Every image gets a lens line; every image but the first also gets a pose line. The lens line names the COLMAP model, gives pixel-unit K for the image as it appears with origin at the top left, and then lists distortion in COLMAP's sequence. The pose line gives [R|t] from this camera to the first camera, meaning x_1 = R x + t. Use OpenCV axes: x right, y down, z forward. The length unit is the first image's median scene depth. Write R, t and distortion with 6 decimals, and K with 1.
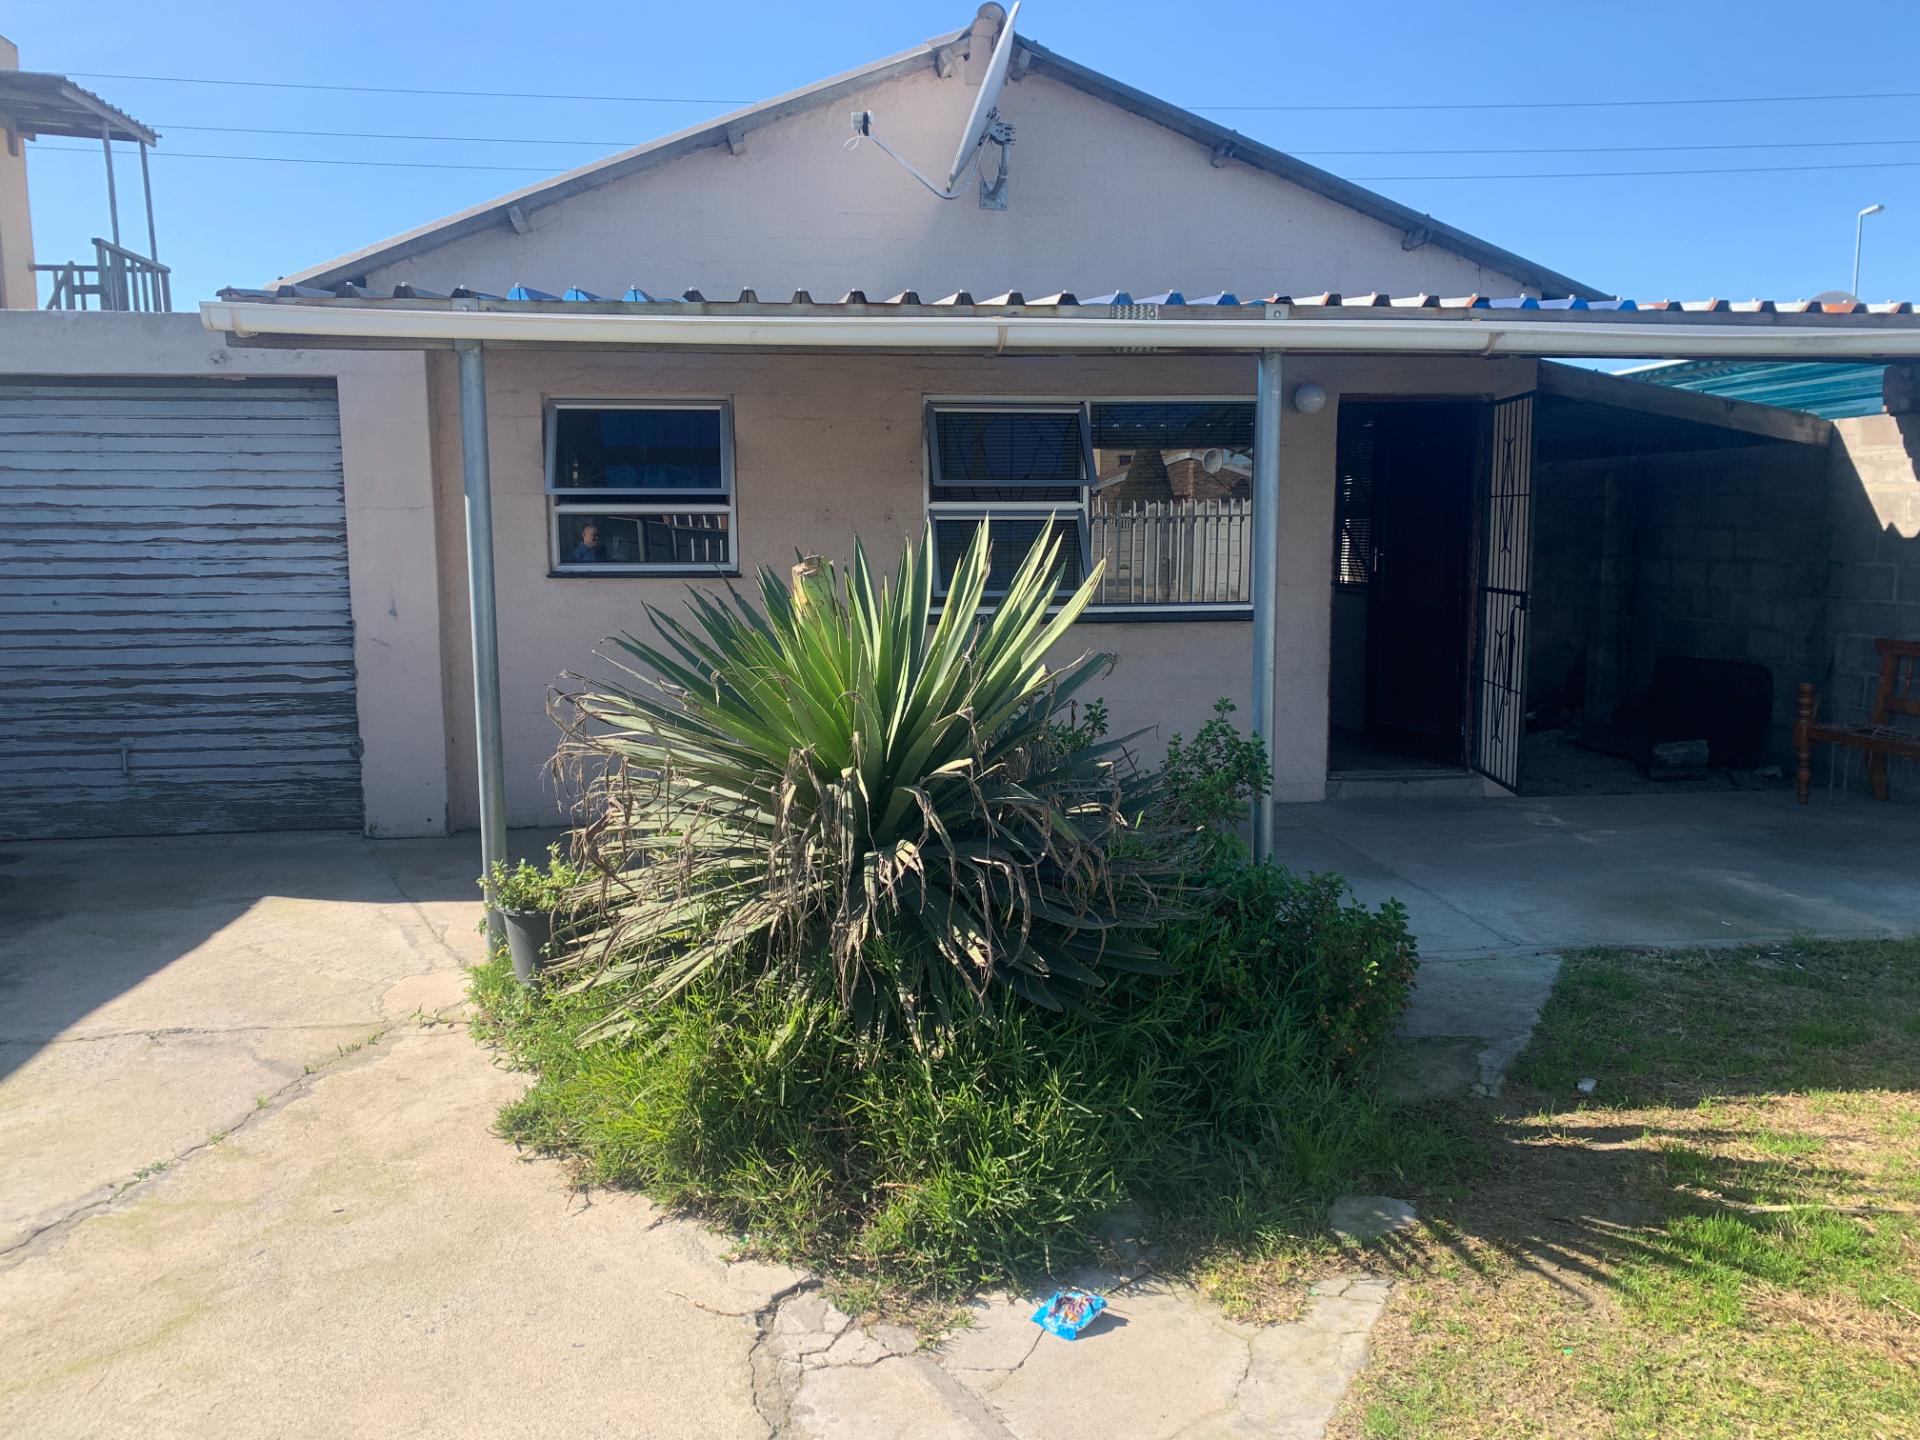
lens RADIAL K [[1465.0, 0, 963.2], [0, 1465.0, 709.2], [0, 0, 1]] dist [0.018071, -0.011573]
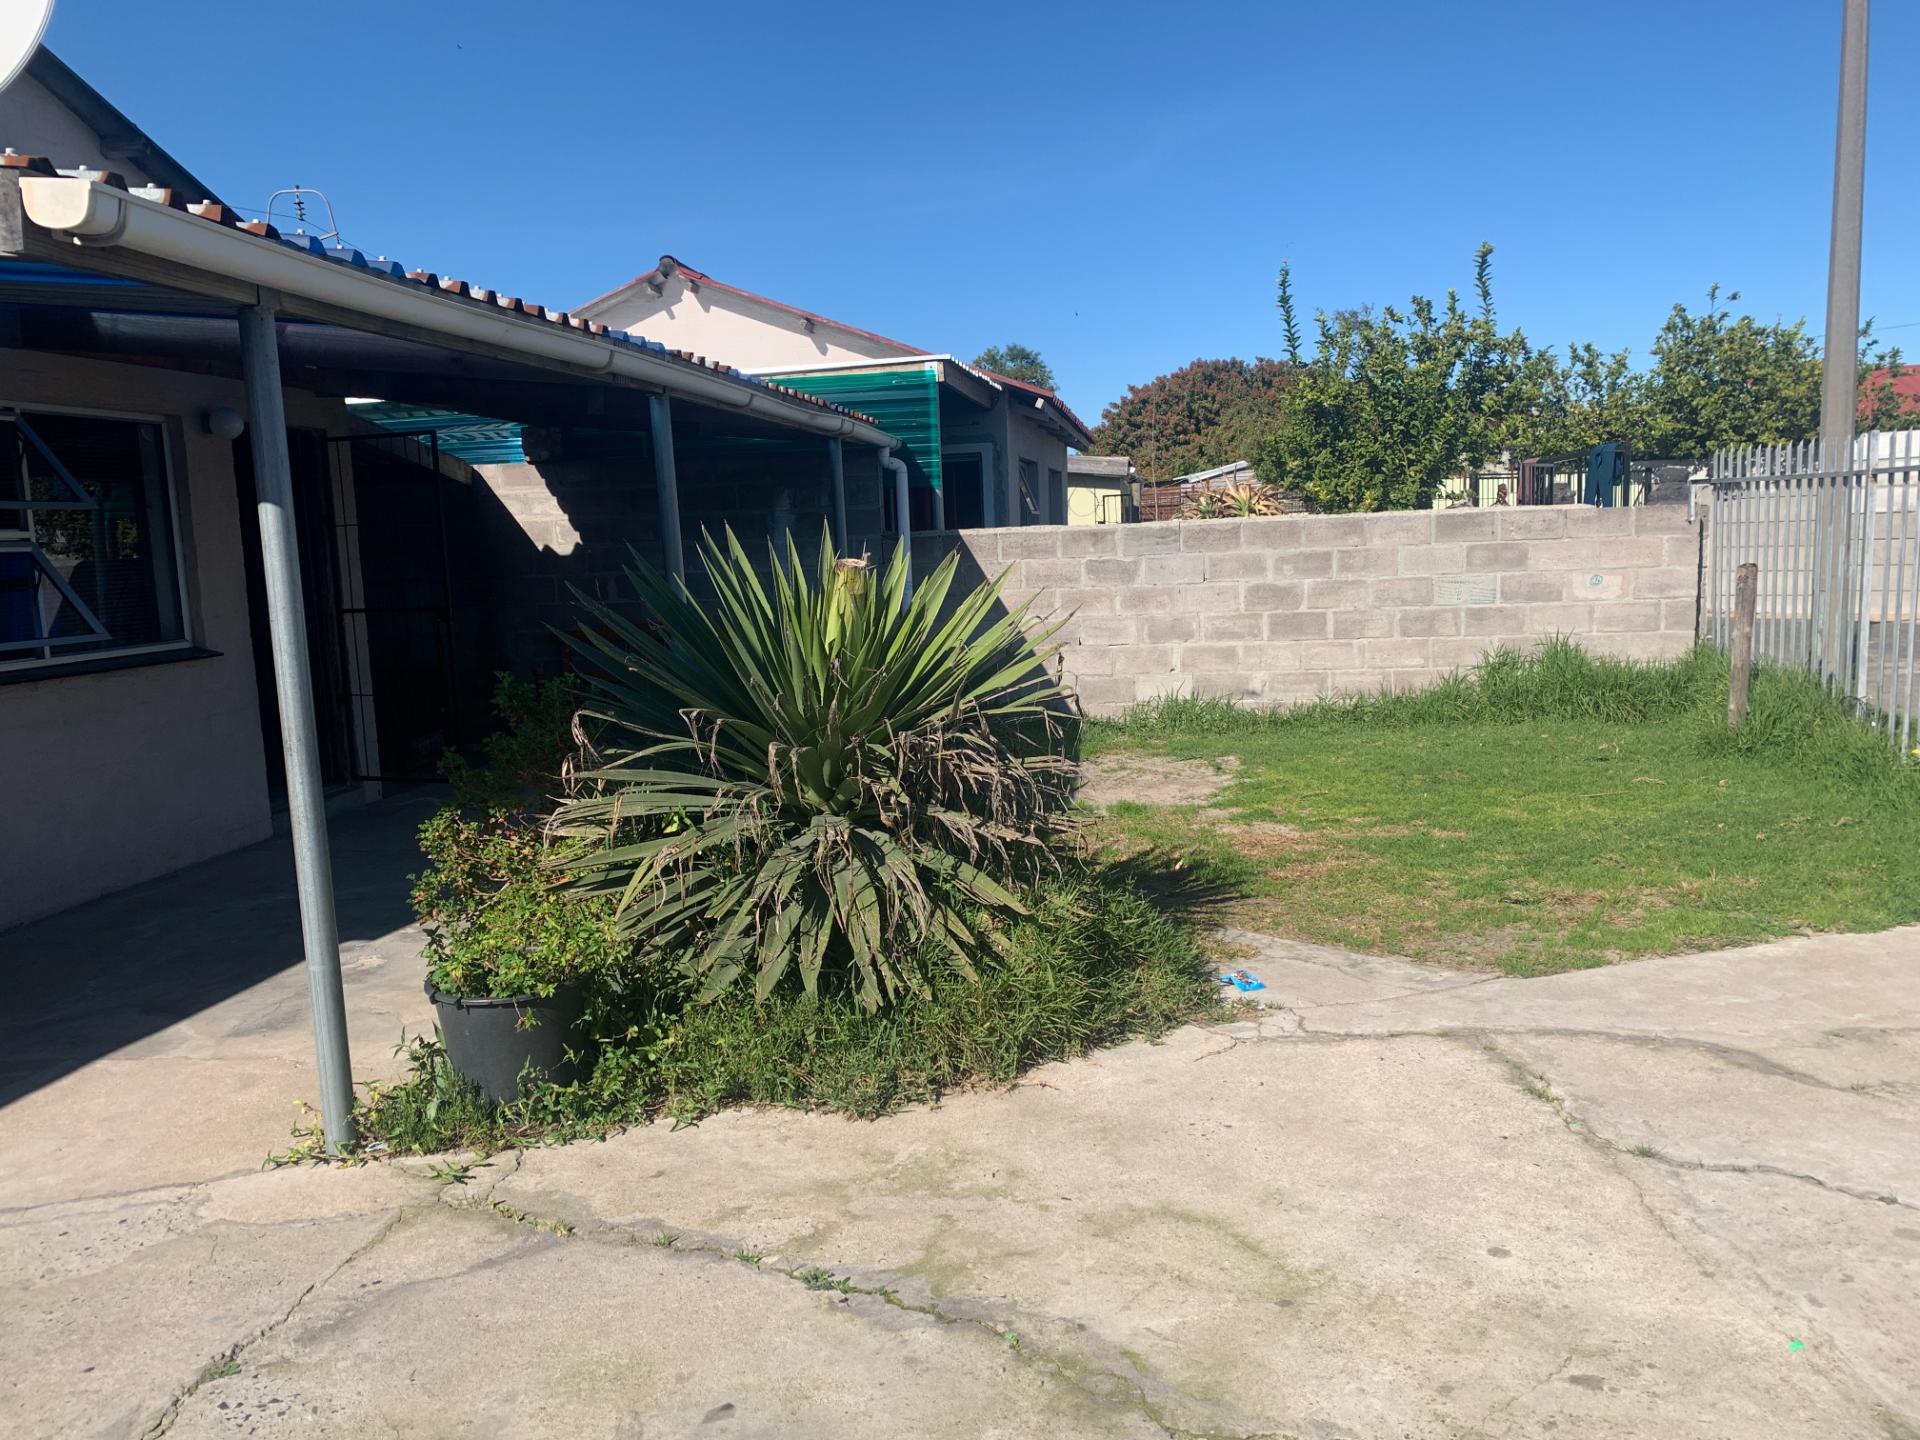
lens RADIAL K [[1465.0, 0, 949.2], [0, 1465.0, 734.3], [0, 0, 1]] dist [0.018071, -0.011573]
pose [[0.284278, -0.139358, 0.948560, -0.610094], [0.154709, 0.983081, 0.098065, -0.033664], [-0.946177, 0.118873, 0.301028, 0.299050]]
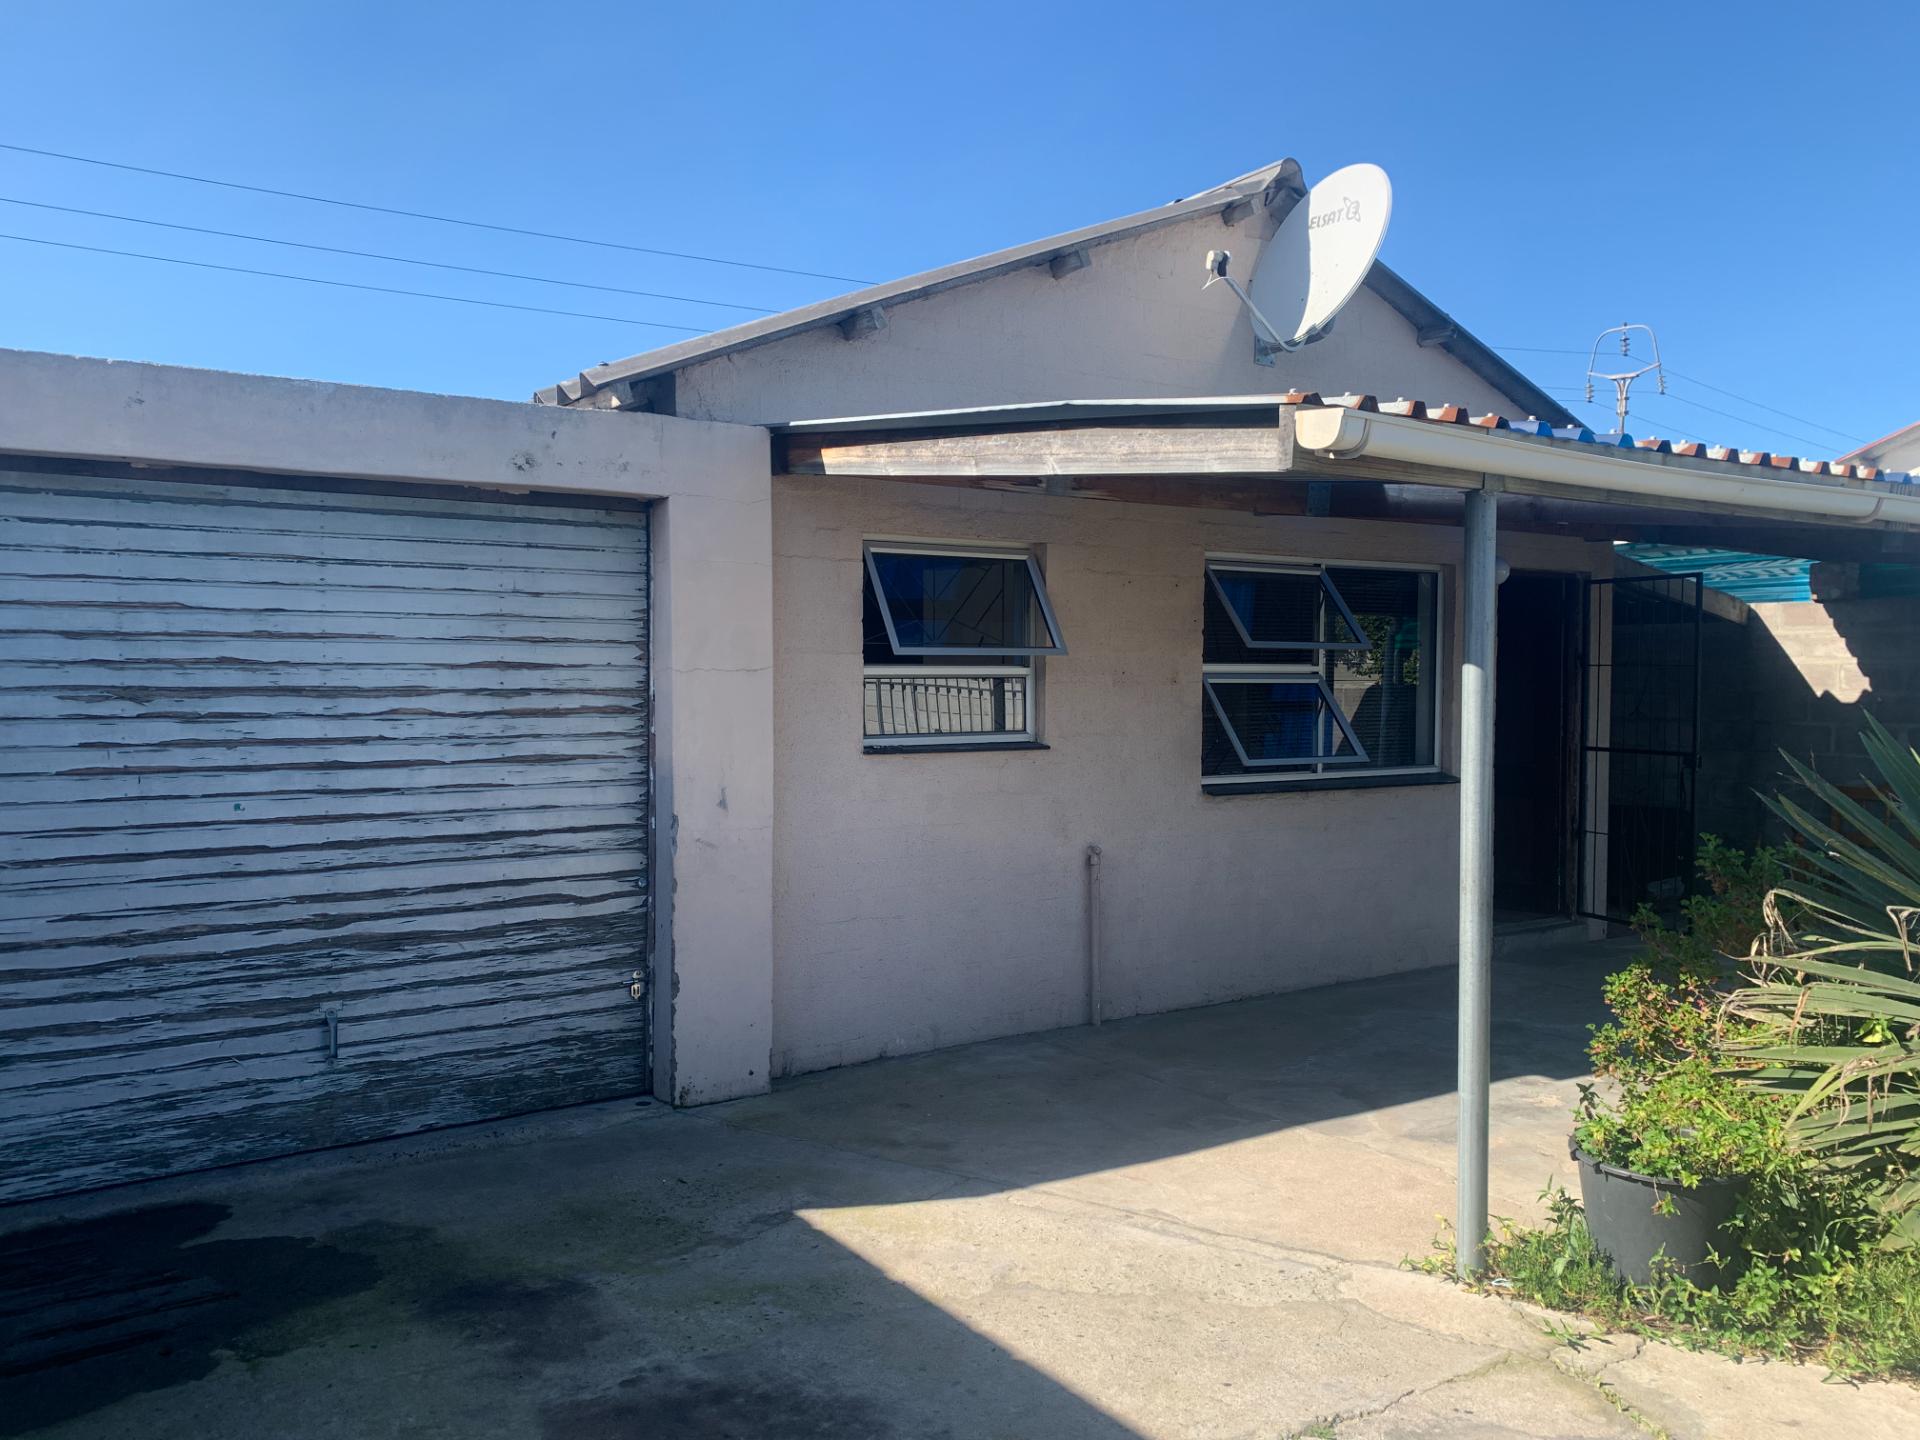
lens RADIAL K [[1465.0, 0, 955.0], [0, 1465.0, 729.5], [0, 0, 1]] dist [0.018071, -0.011573]
pose [[0.896329, -0.010129, 0.443273, -0.609527], [0.048413, 0.995997, -0.075137, -0.040845], [-0.440738, 0.088808, 0.893232, 0.256878]]
